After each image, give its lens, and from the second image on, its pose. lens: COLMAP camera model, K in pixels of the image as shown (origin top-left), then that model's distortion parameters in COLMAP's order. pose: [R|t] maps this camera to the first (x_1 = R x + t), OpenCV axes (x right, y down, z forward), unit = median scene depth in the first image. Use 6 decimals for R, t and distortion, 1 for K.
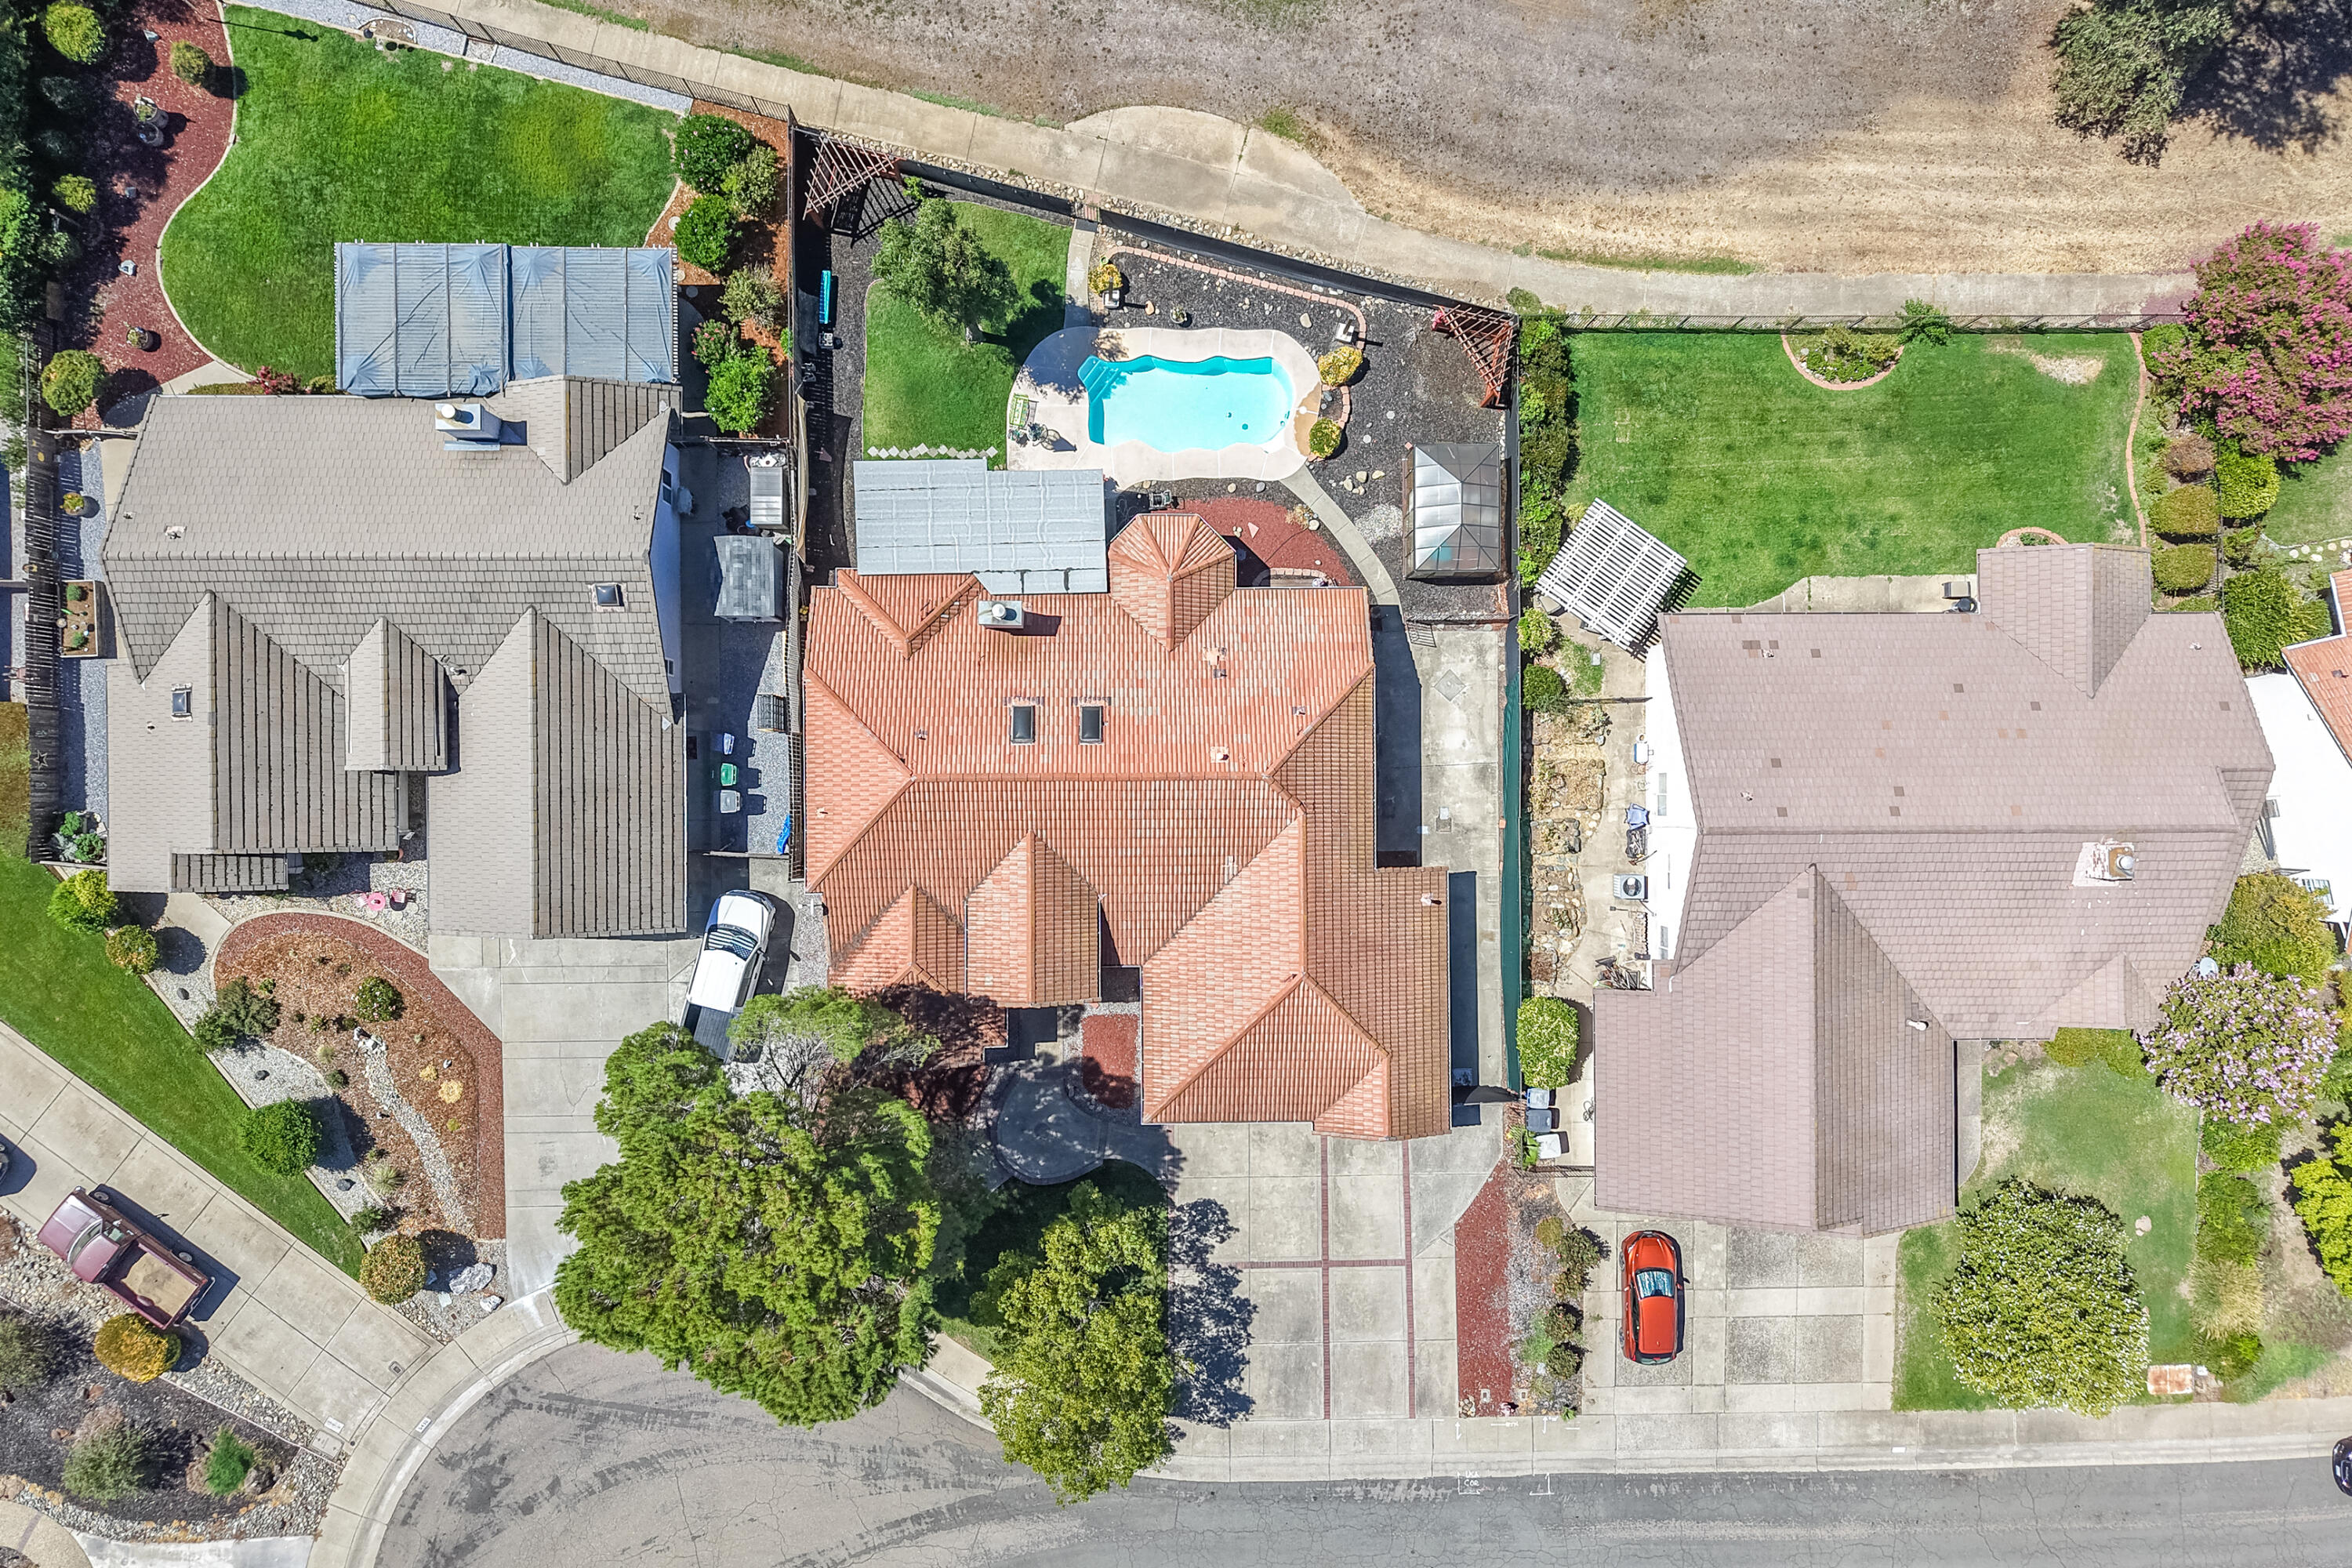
lens RADIAL K [[1565.0, 0, 1177.4], [0, 1565.0, 788.3], [0, 0, 1]] dist [0.026740, -0.023720]
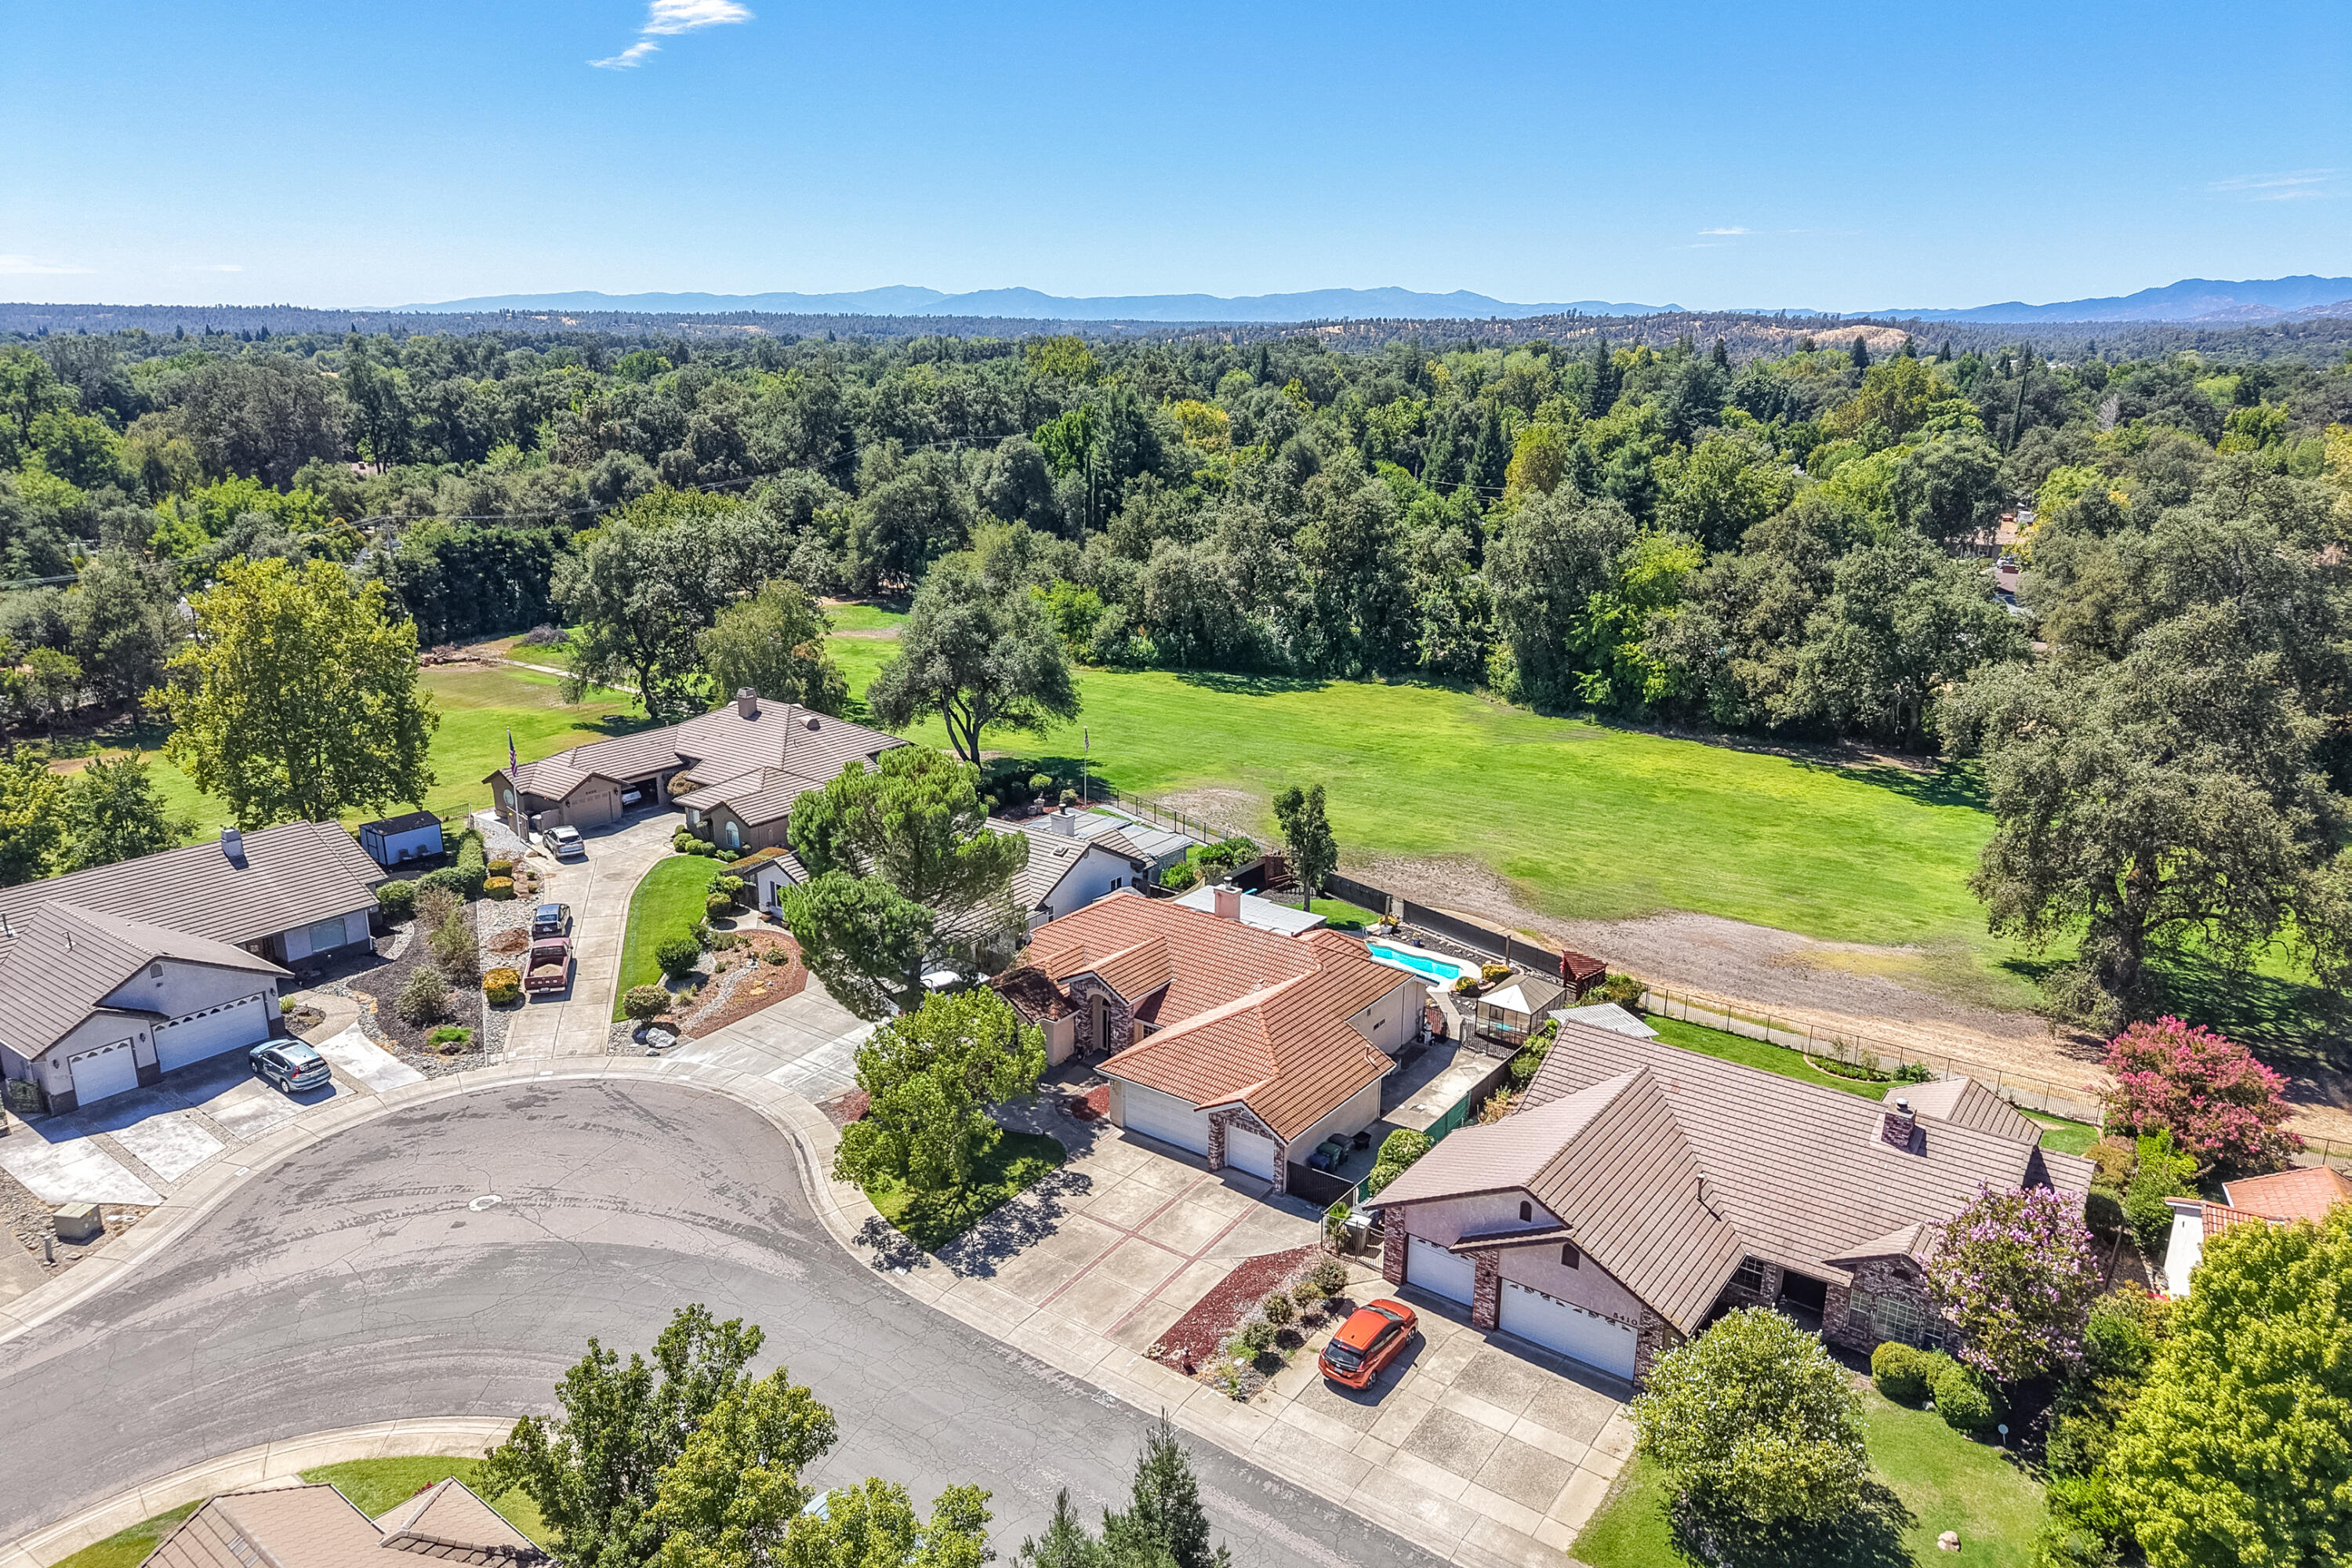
lens RADIAL K [[1565.0, 0, 1186.4], [0, 1565.0, 800.3], [0, 0, 1]] dist [0.026740, -0.023720]
pose [[0.806816, 0.141375, -0.573638, 0.716638], [-0.590452, 0.226385, -0.774672, 1.066708], [0.020344, 0.963724, 0.266126, 0.410692]]
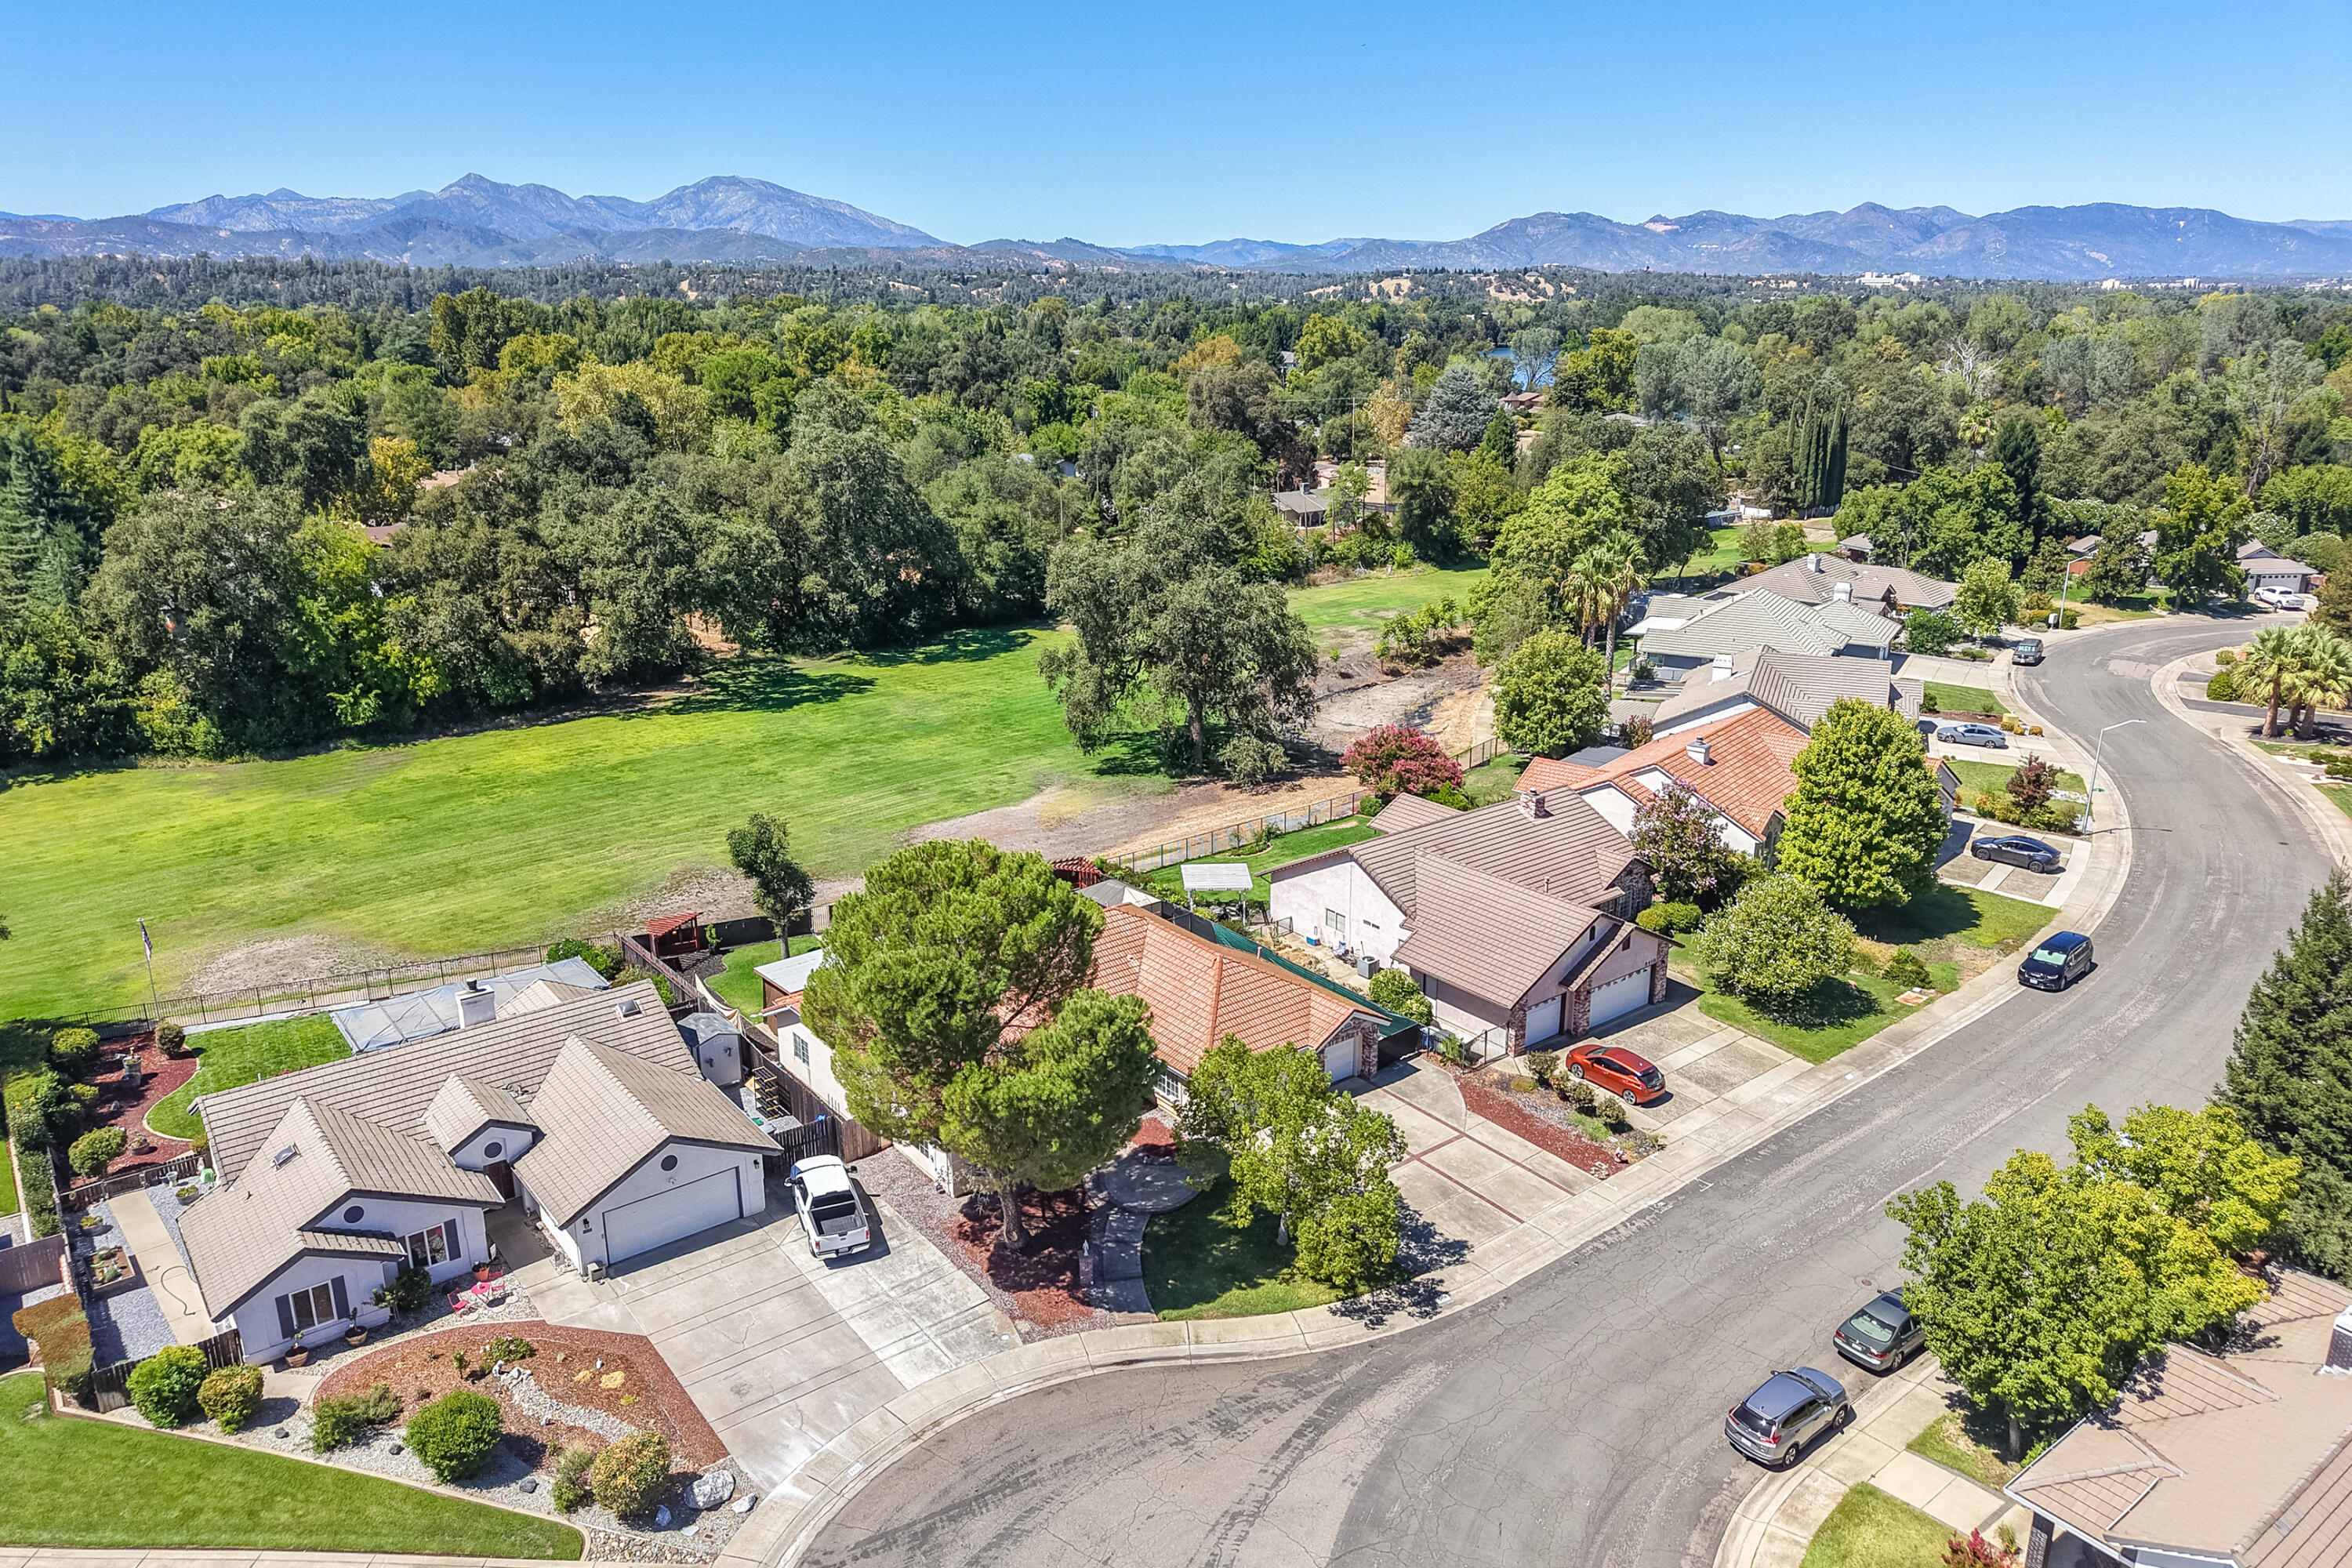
lens RADIAL K [[1565.0, 0, 1169.4], [0, 1565.0, 794.6], [0, 0, 1]] dist [0.026740, -0.023720]
pose [[0.790285, -0.221194, 0.571422, -0.642951], [0.612041, 0.240457, -0.753383, 0.990362], [0.029242, 0.945121, 0.325409, 0.370968]]
